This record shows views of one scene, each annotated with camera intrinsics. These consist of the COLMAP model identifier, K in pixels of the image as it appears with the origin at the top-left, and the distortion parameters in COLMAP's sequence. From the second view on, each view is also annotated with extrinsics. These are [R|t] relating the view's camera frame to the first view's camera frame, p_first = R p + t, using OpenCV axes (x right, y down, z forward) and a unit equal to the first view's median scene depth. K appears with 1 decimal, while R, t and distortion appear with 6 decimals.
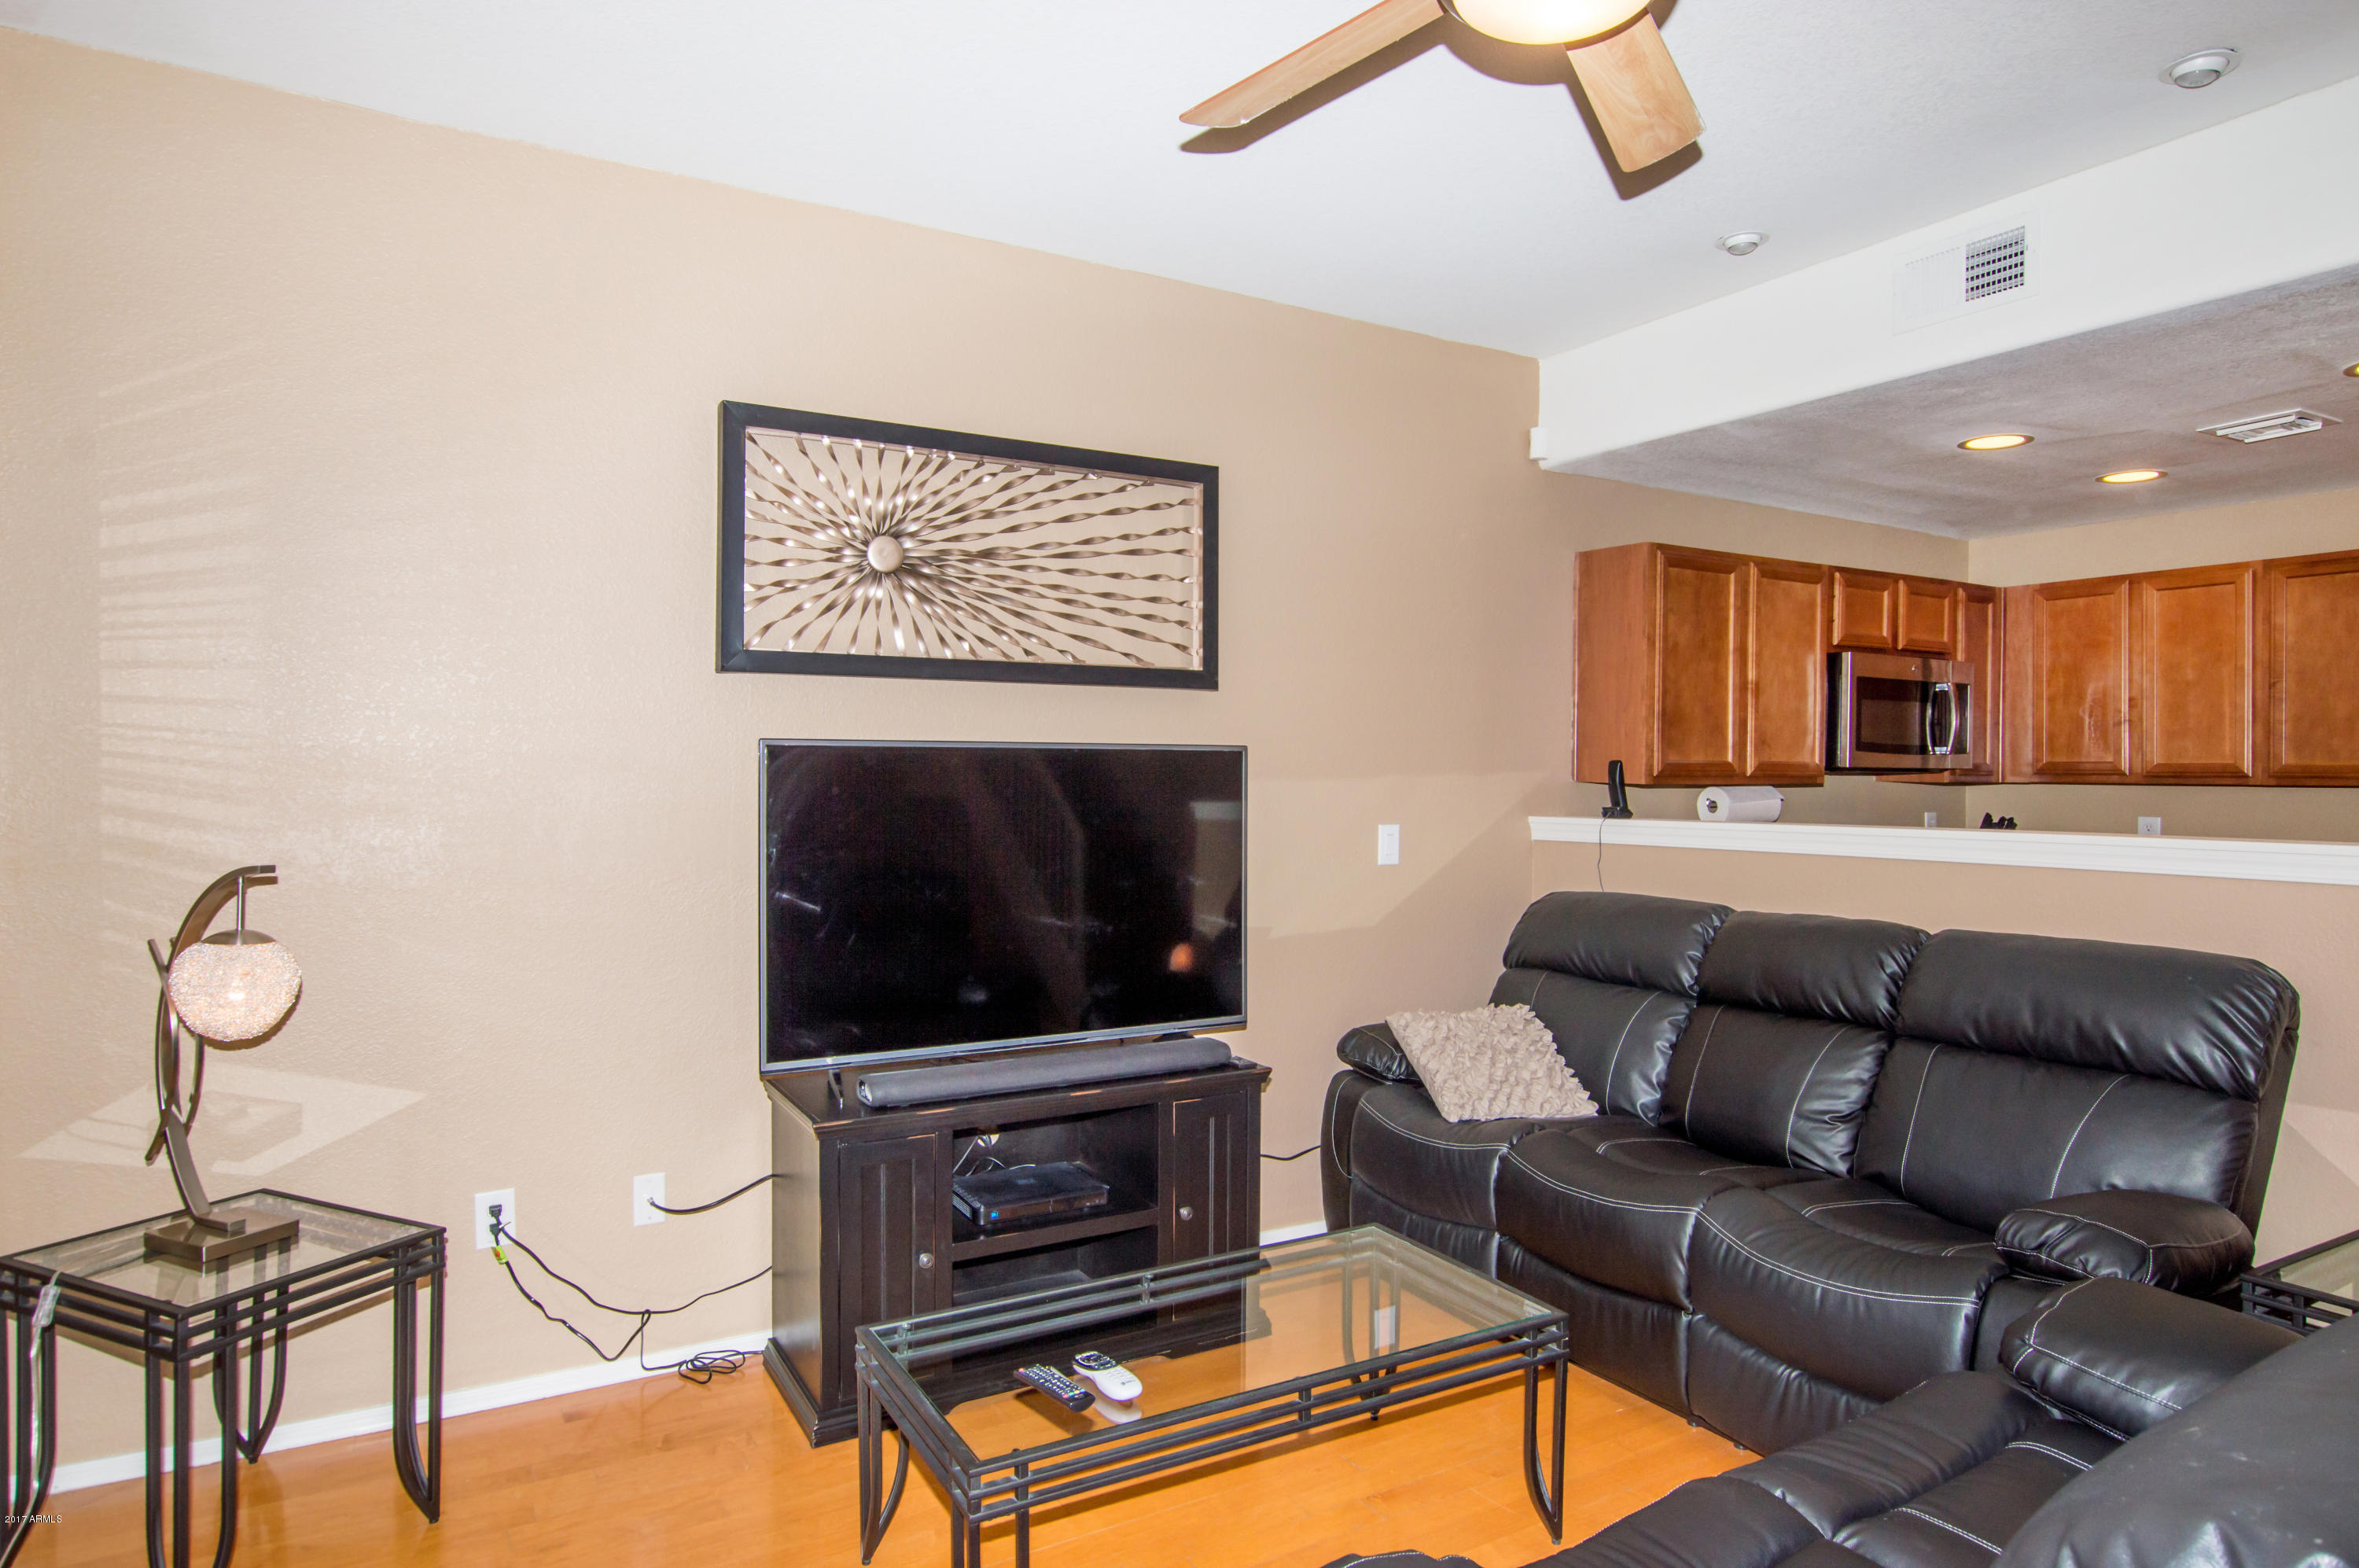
lens RADIAL K [[1400.6, 0, 1178.1], [0, 1400.6, 773.7], [0, 0, 1]] dist [-0.008153, -0.000553]
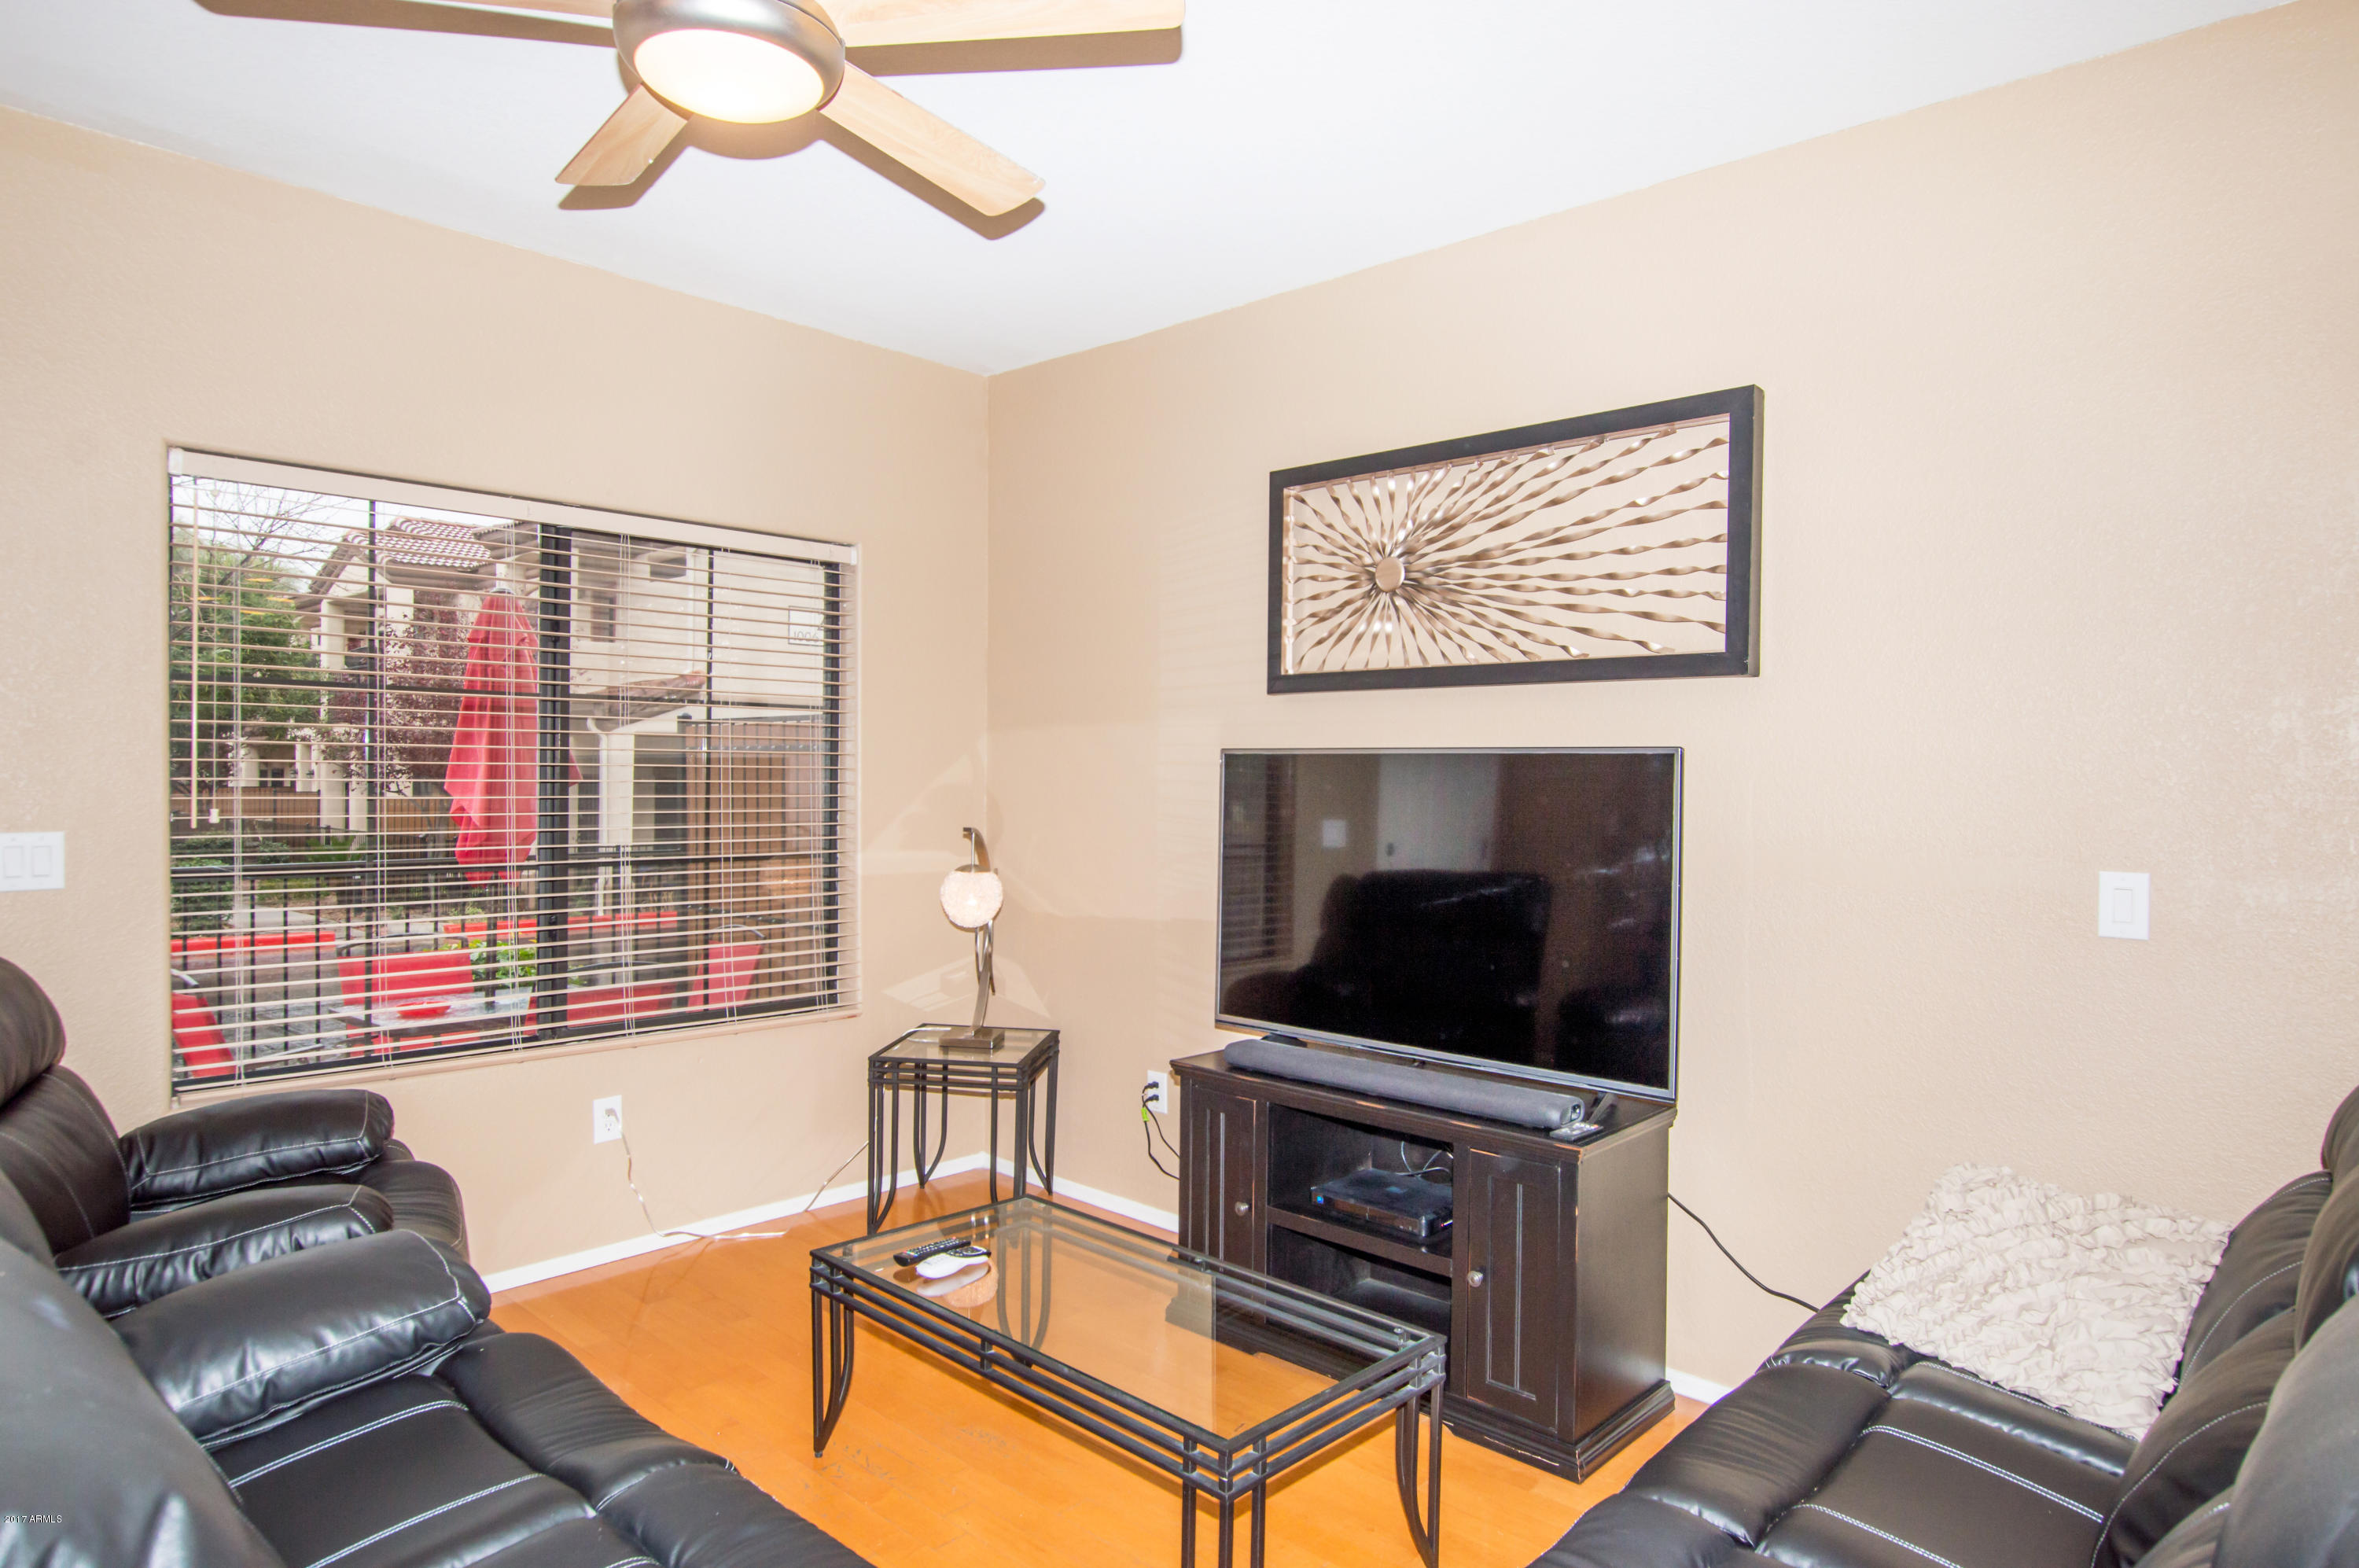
lens RADIAL K [[1400.6, 0, 1178.1], [0, 1400.6, 773.7], [0, 0, 1]] dist [-0.008153, -0.000553]
pose [[0.279471, 0.004144, -0.960145, 0.720317], [-0.007566, 0.999969, 0.002114, -0.005293], [0.960124, 0.006674, 0.279494, 0.510900]]
